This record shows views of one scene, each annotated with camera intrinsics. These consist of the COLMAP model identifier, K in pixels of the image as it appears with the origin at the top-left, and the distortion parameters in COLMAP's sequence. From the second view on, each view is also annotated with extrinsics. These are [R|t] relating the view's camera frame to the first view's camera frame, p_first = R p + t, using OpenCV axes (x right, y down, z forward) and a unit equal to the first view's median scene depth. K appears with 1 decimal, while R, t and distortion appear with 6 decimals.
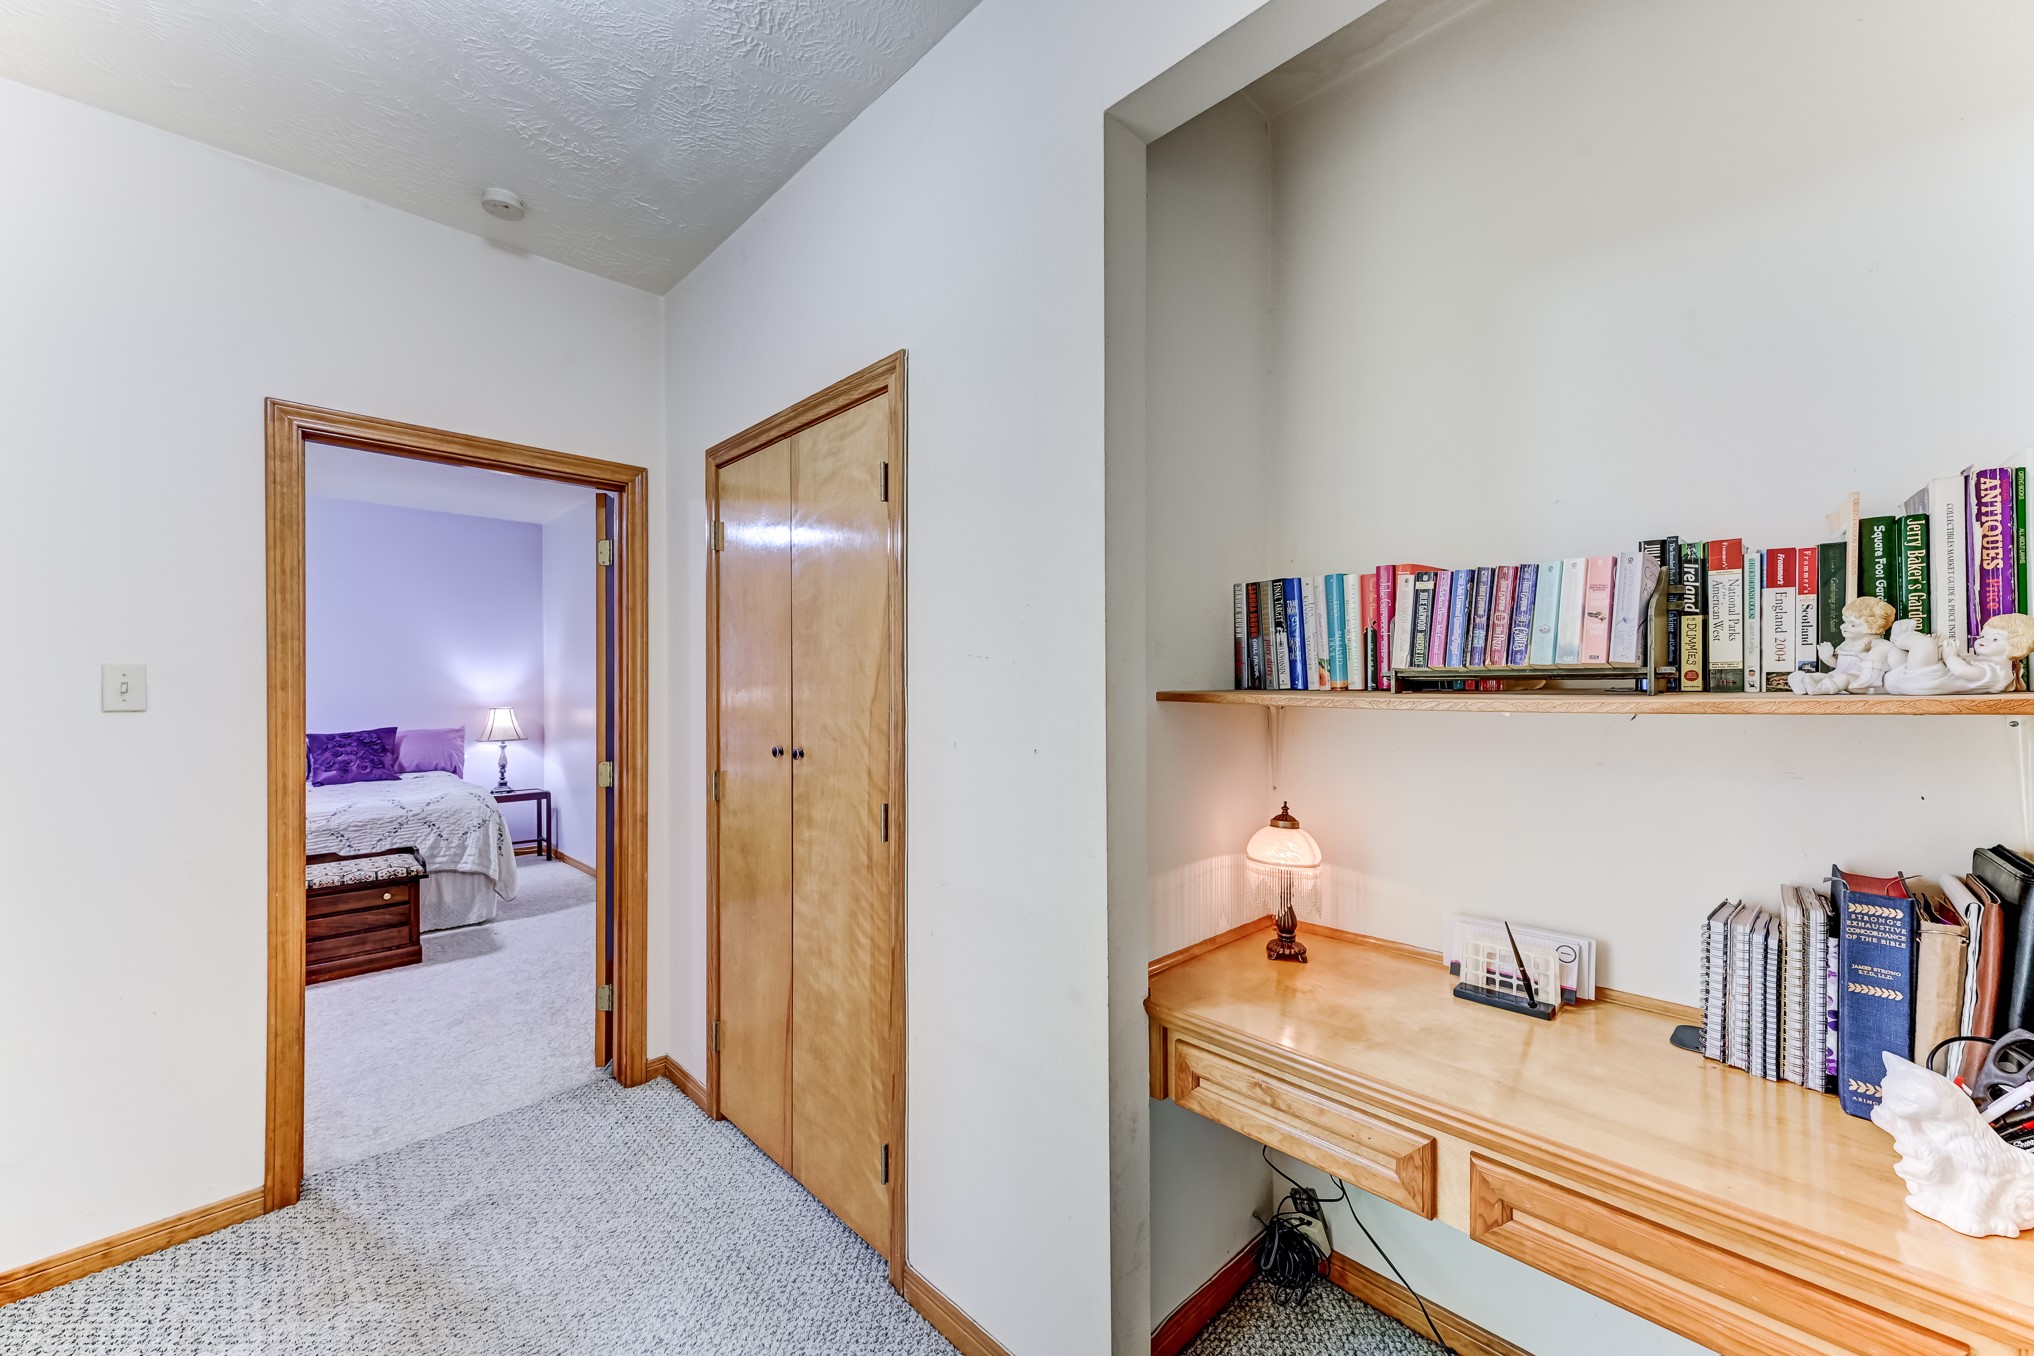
lens RADIAL K [[794.4, 0, 1018.7], [0, 794.4, 687.1], [0, 0, 1]] dist [0.010280, -0.000271]
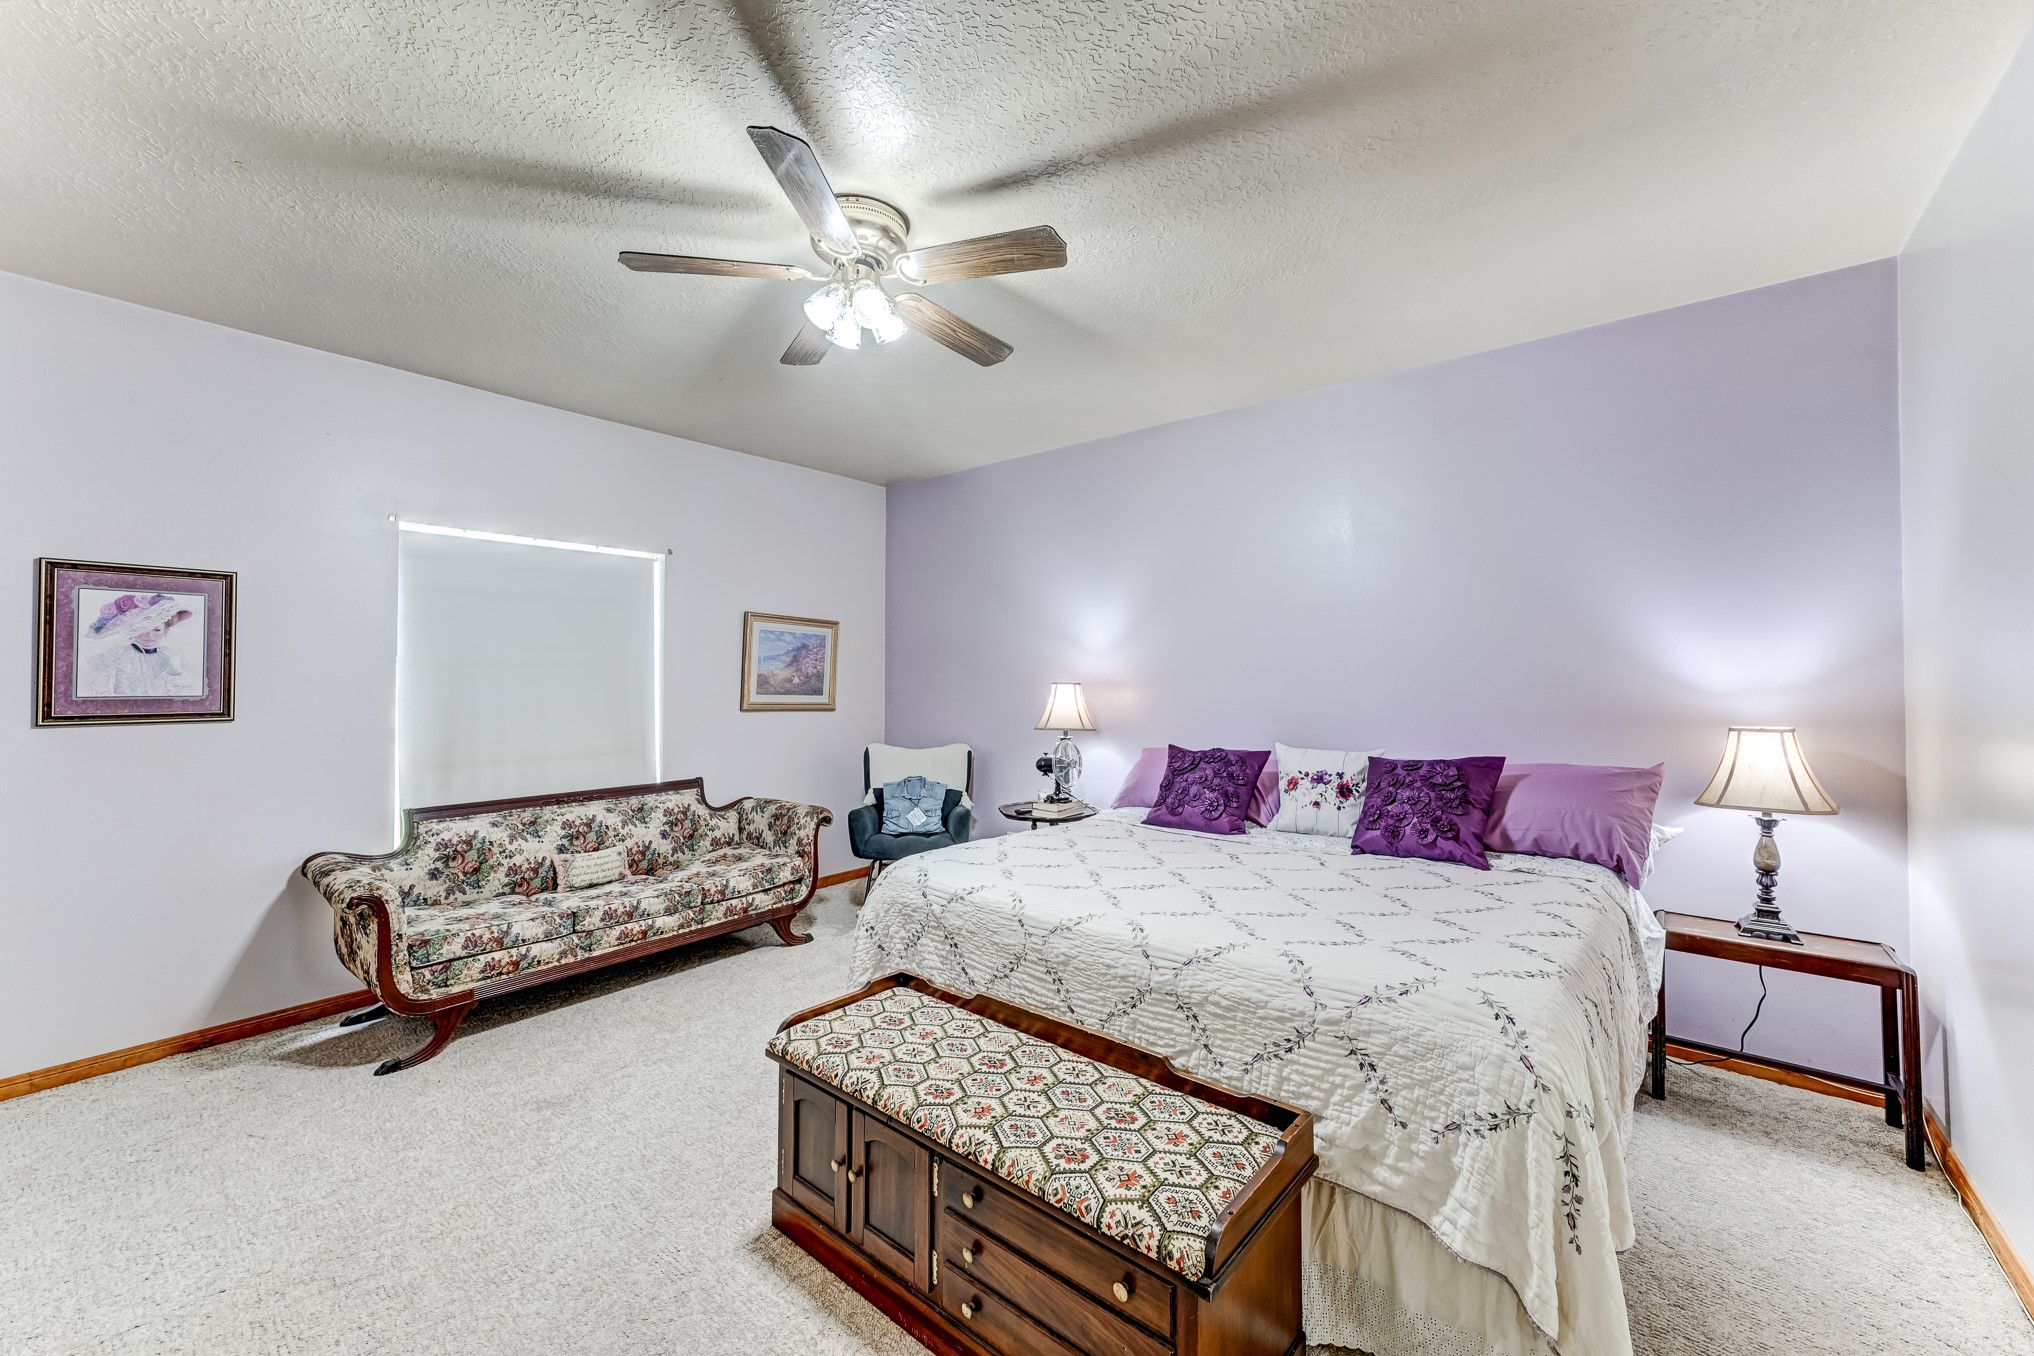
lens RADIAL K [[794.4, 0, 1016.1], [0, 794.4, 674.3], [0, 0, 1]] dist [0.010280, -0.000271]
pose [[0.116063, 0.001979, -0.993240, -0.305863], [-0.000927, 0.999998, 0.001884, -0.002624], [0.993241, 0.000702, 0.116065, 0.616481]]
